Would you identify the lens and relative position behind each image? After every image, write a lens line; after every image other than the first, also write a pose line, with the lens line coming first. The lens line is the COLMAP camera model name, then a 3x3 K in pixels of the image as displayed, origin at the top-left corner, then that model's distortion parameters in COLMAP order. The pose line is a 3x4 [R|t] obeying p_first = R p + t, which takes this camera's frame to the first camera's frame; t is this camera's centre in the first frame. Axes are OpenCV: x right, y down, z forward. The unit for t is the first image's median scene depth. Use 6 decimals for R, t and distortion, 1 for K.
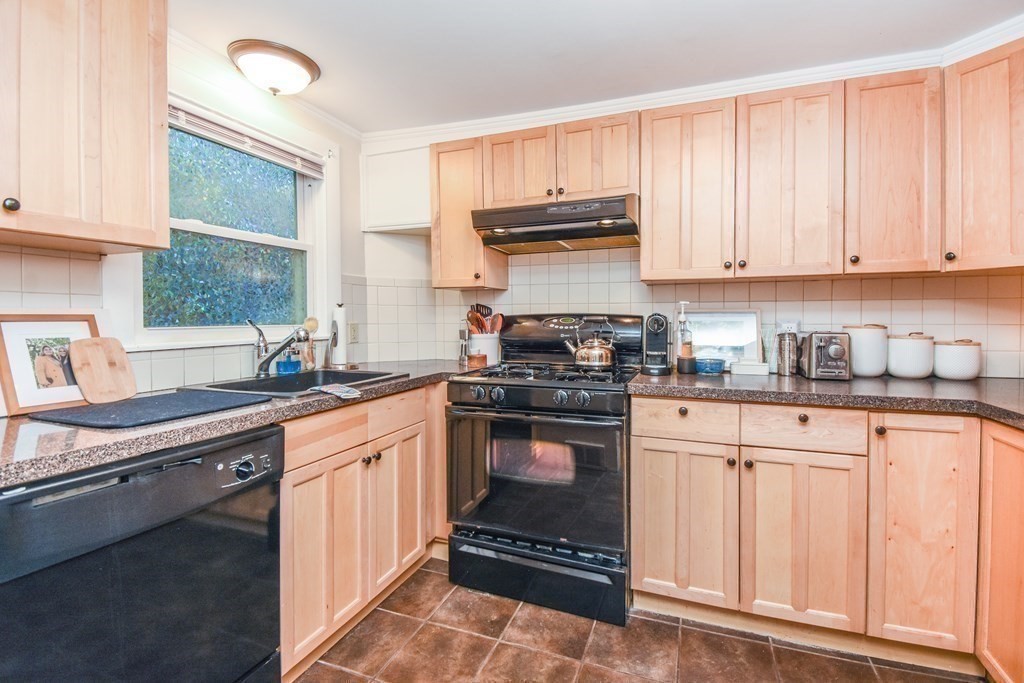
lens RADIAL K [[441.1, 0, 540.8], [0, 441.1, 325.5], [0, 0, 1]] dist [0.001032, -0.013168]
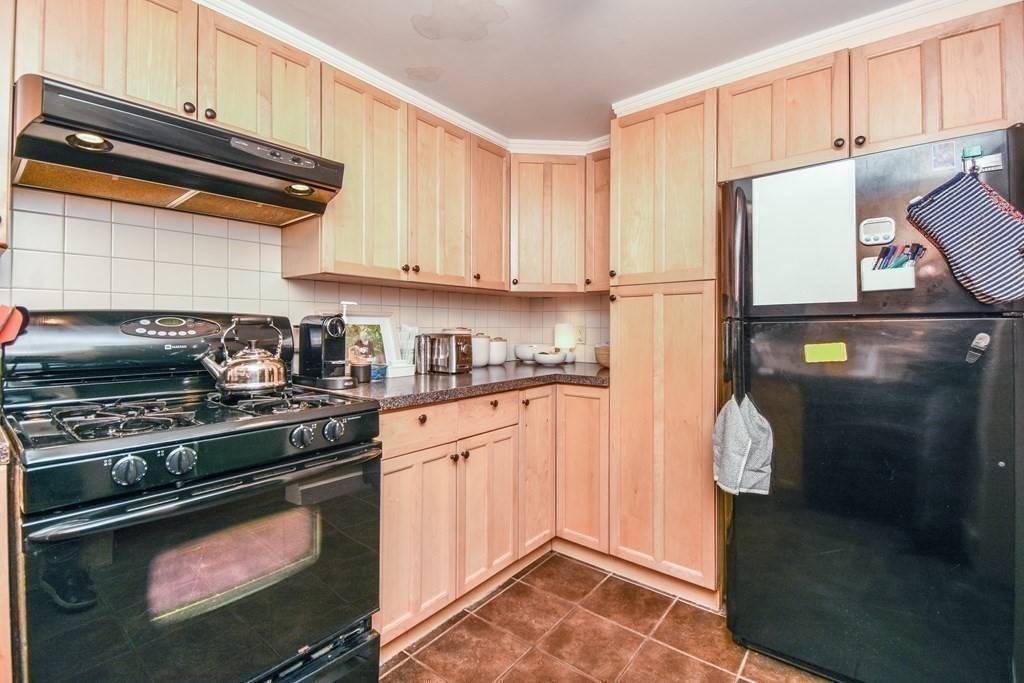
lens RADIAL K [[454.9, 0, 487.5], [0, 454.9, 326.0], [0, 0, 1]] dist [0.000761, -0.000032]
pose [[0.351000, 0.004062, 0.936367, -0.485963], [0.012856, 0.999875, -0.009157, 0.006581], [-0.936287, 0.015252, 0.350904, 0.479728]]
